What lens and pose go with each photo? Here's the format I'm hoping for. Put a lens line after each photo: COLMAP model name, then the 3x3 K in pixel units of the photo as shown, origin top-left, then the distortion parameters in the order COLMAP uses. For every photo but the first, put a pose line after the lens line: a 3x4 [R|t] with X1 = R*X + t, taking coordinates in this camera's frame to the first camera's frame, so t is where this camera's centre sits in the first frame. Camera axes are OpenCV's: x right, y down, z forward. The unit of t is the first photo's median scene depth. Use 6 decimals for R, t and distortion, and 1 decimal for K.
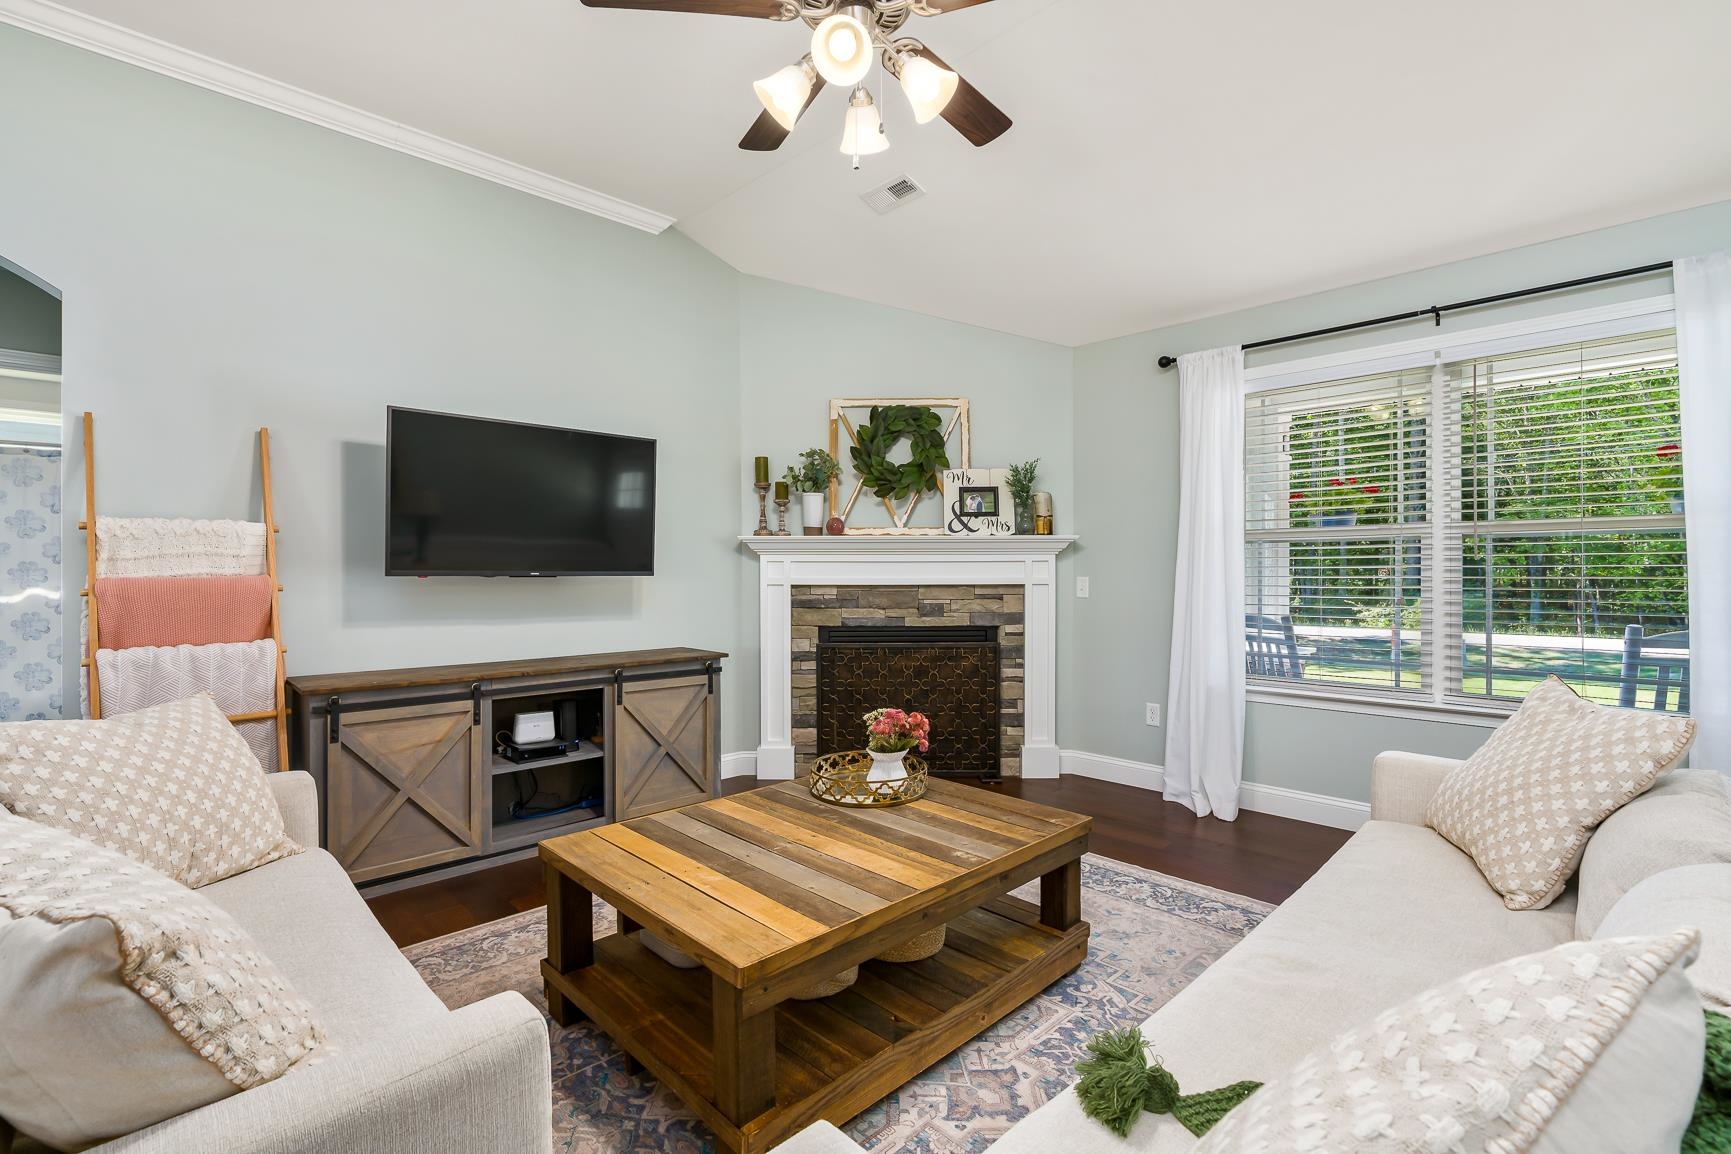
lens RADIAL K [[766.1, 0, 865.5], [0, 766.1, 577.0], [0, 0, 1]] dist [-0.031126, -0.000056]
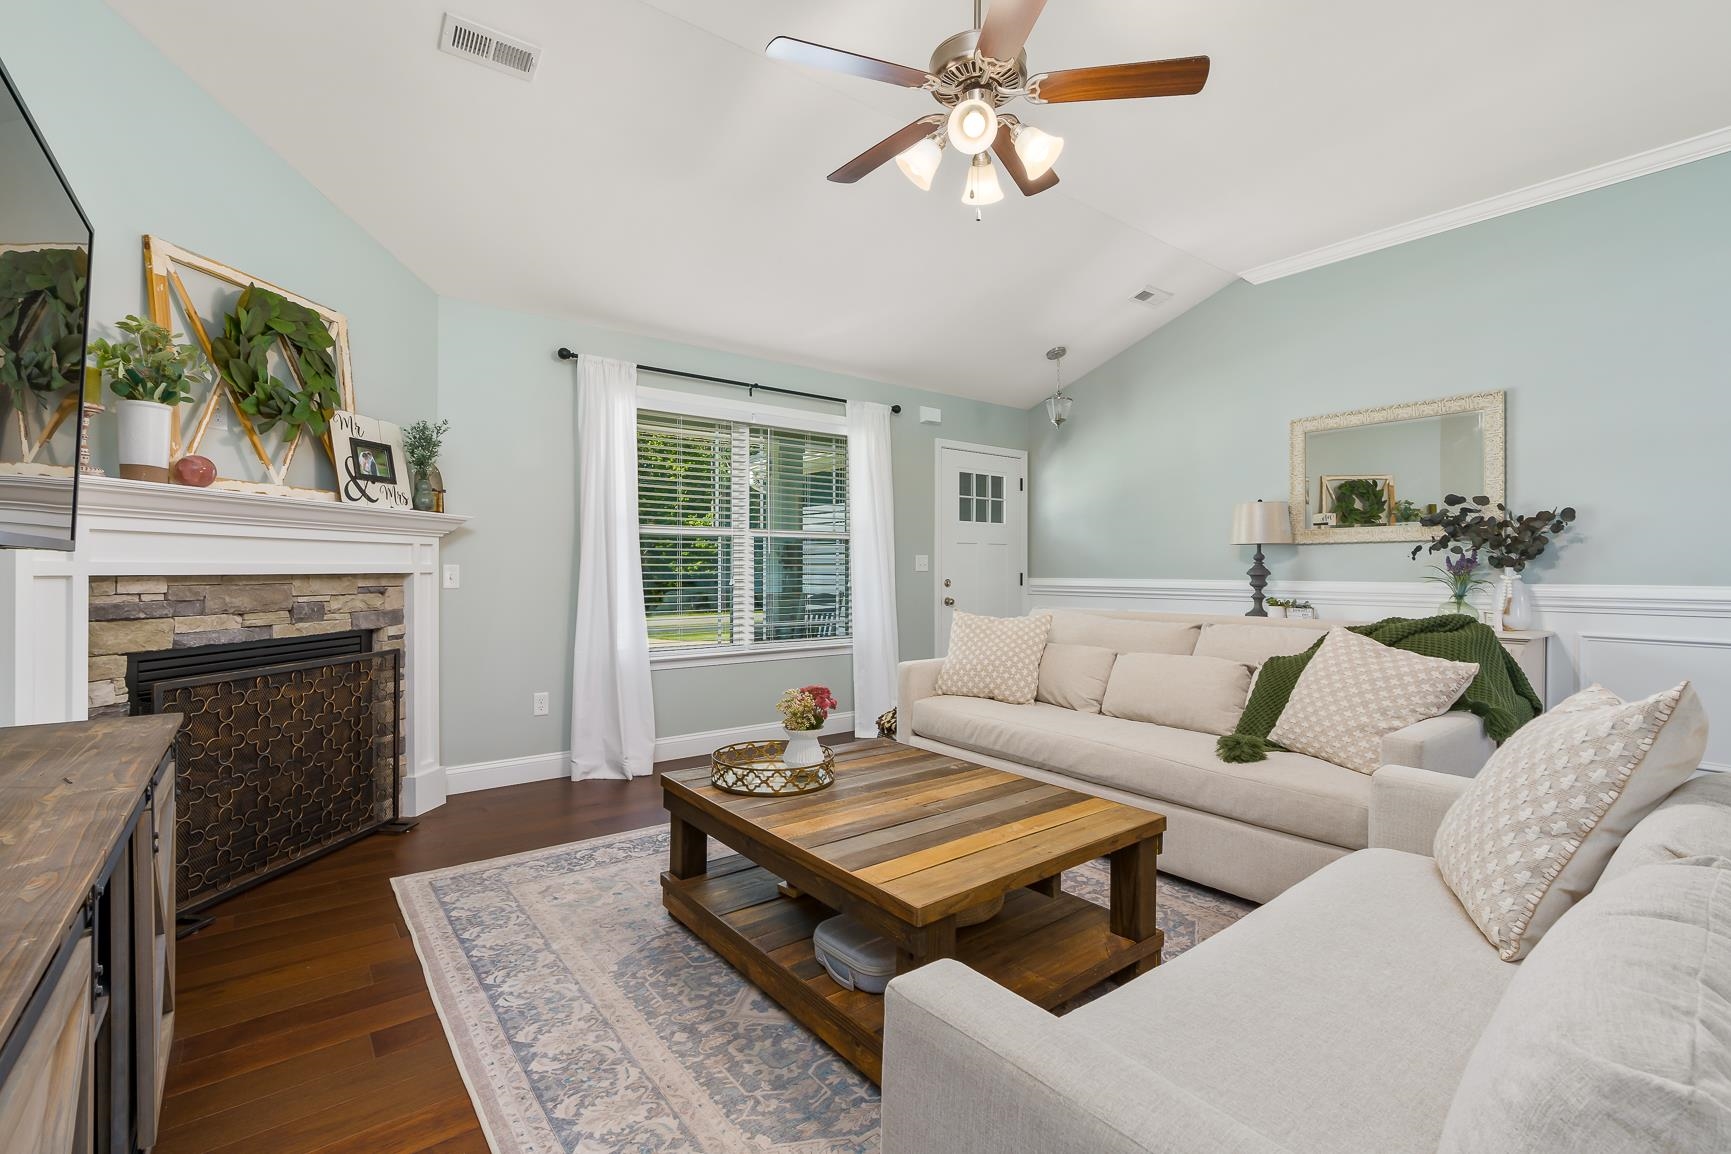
lens RADIAL K [[779.4, 0, 861.4], [0, 779.4, 570.3], [0, 0, 1]] dist [-0.001408, -0.000209]
pose [[0.113998, 0.000276, 0.993481, -0.547759], [0.005073, 0.999987, -0.000859, 0.009787], [-0.993468, 0.005138, 0.113995, 0.444564]]
